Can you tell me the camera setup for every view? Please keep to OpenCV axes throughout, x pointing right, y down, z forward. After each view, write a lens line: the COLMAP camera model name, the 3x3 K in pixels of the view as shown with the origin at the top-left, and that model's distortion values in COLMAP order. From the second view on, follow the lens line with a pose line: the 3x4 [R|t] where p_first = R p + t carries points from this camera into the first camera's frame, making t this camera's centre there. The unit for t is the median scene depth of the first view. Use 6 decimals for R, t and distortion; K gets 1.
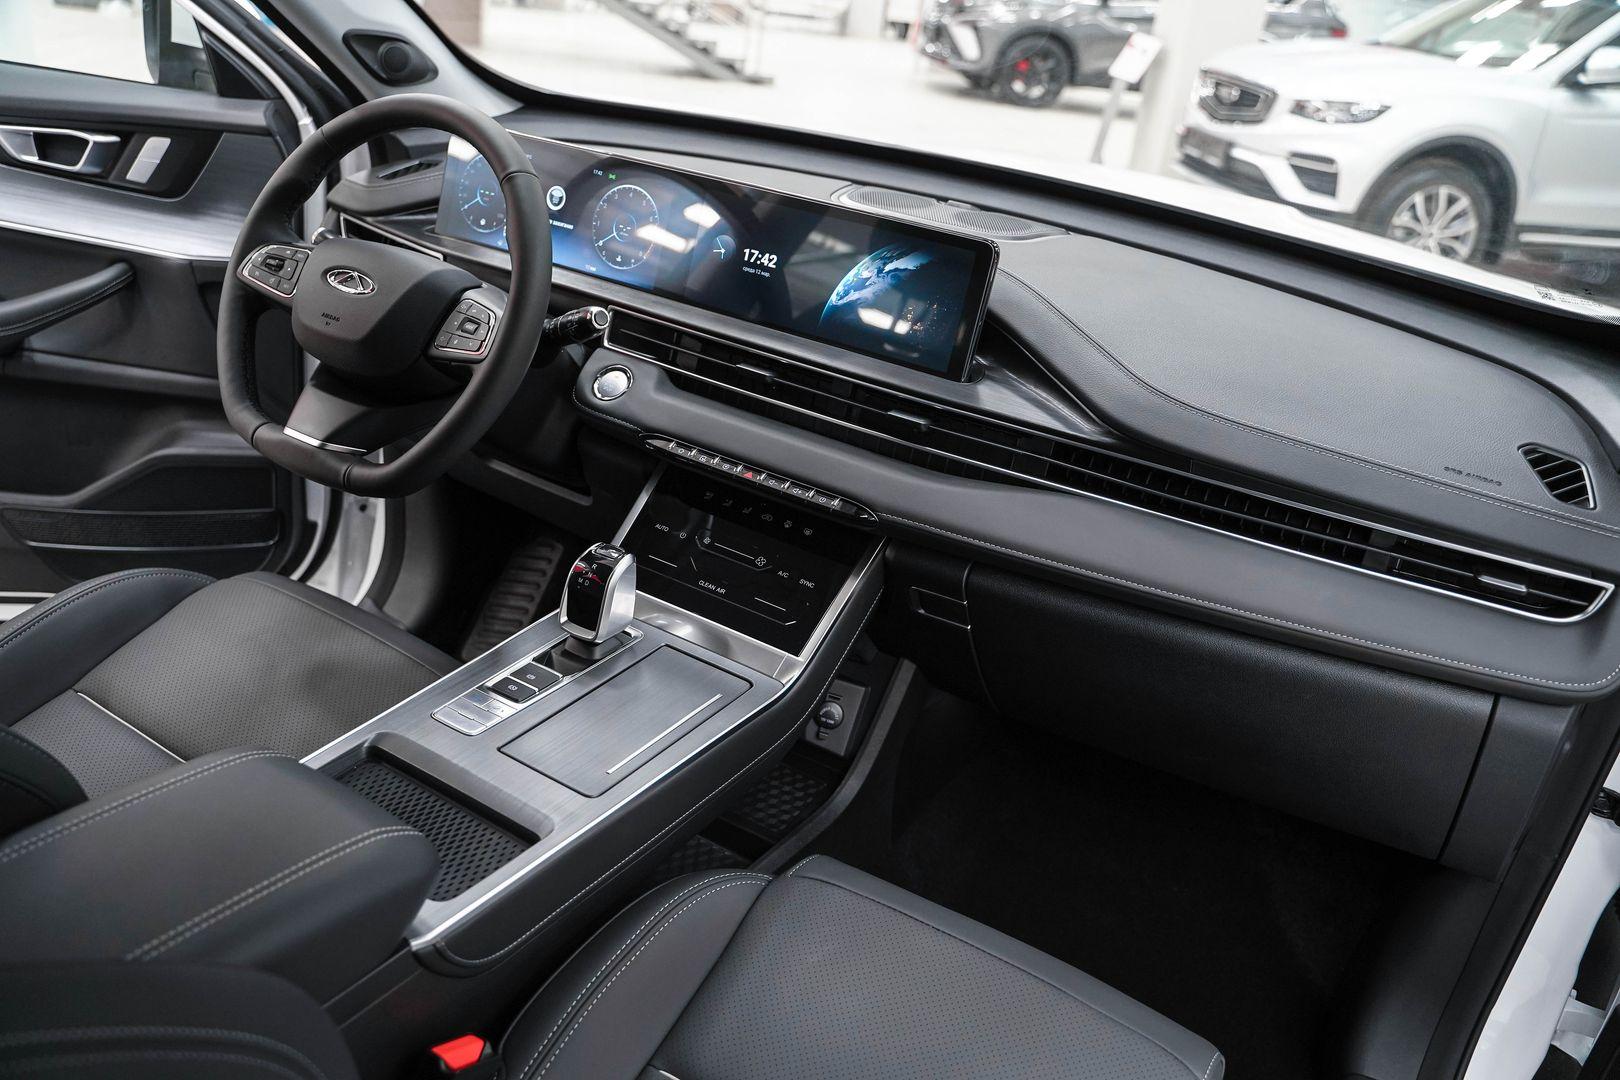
lens RADIAL K [[1323.7, 0, 813.5], [0, 1323.7, 545.1], [0, 0, 1]] dist [-0.119449, 0.091081]
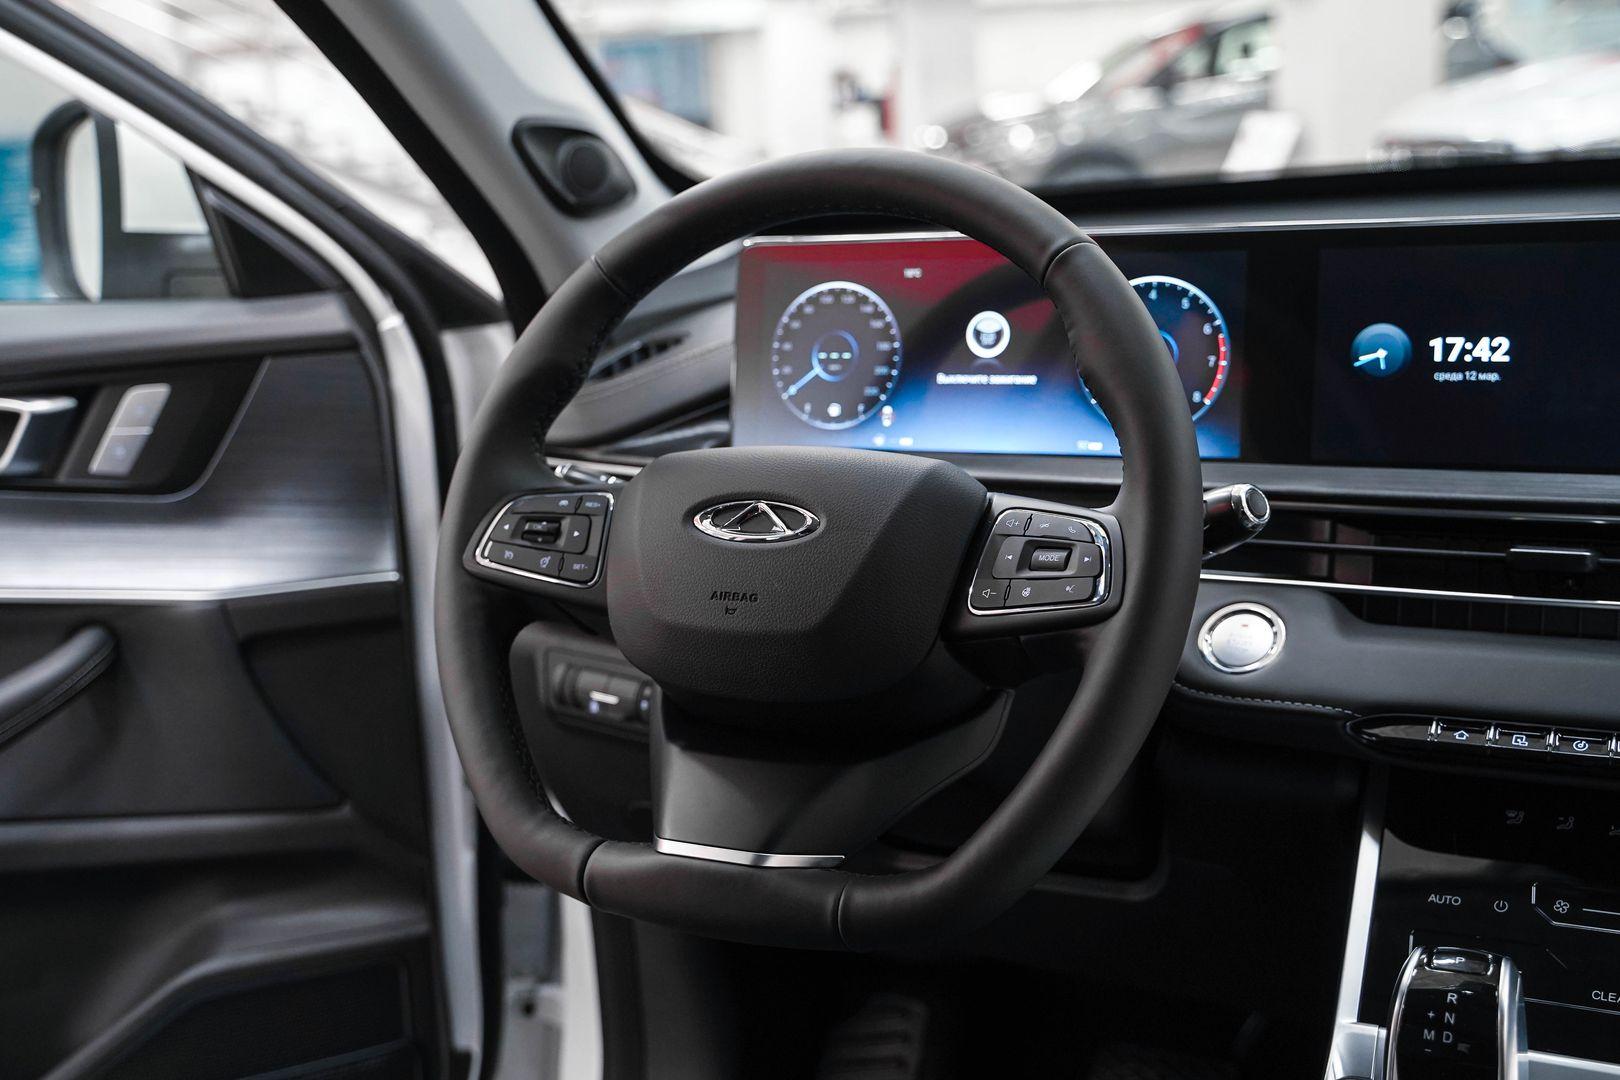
lens RADIAL K [[1938.1, 0, 812.9], [0, 1938.1, 533.9], [0, 0, 1]] dist [0.013175, 0.000000]
pose [[0.981294, -0.189618, 0.033261, -0.322409], [0.192295, 0.957236, -0.216151, -0.030561], [0.009148, 0.218504, 0.975793, 0.251888]]
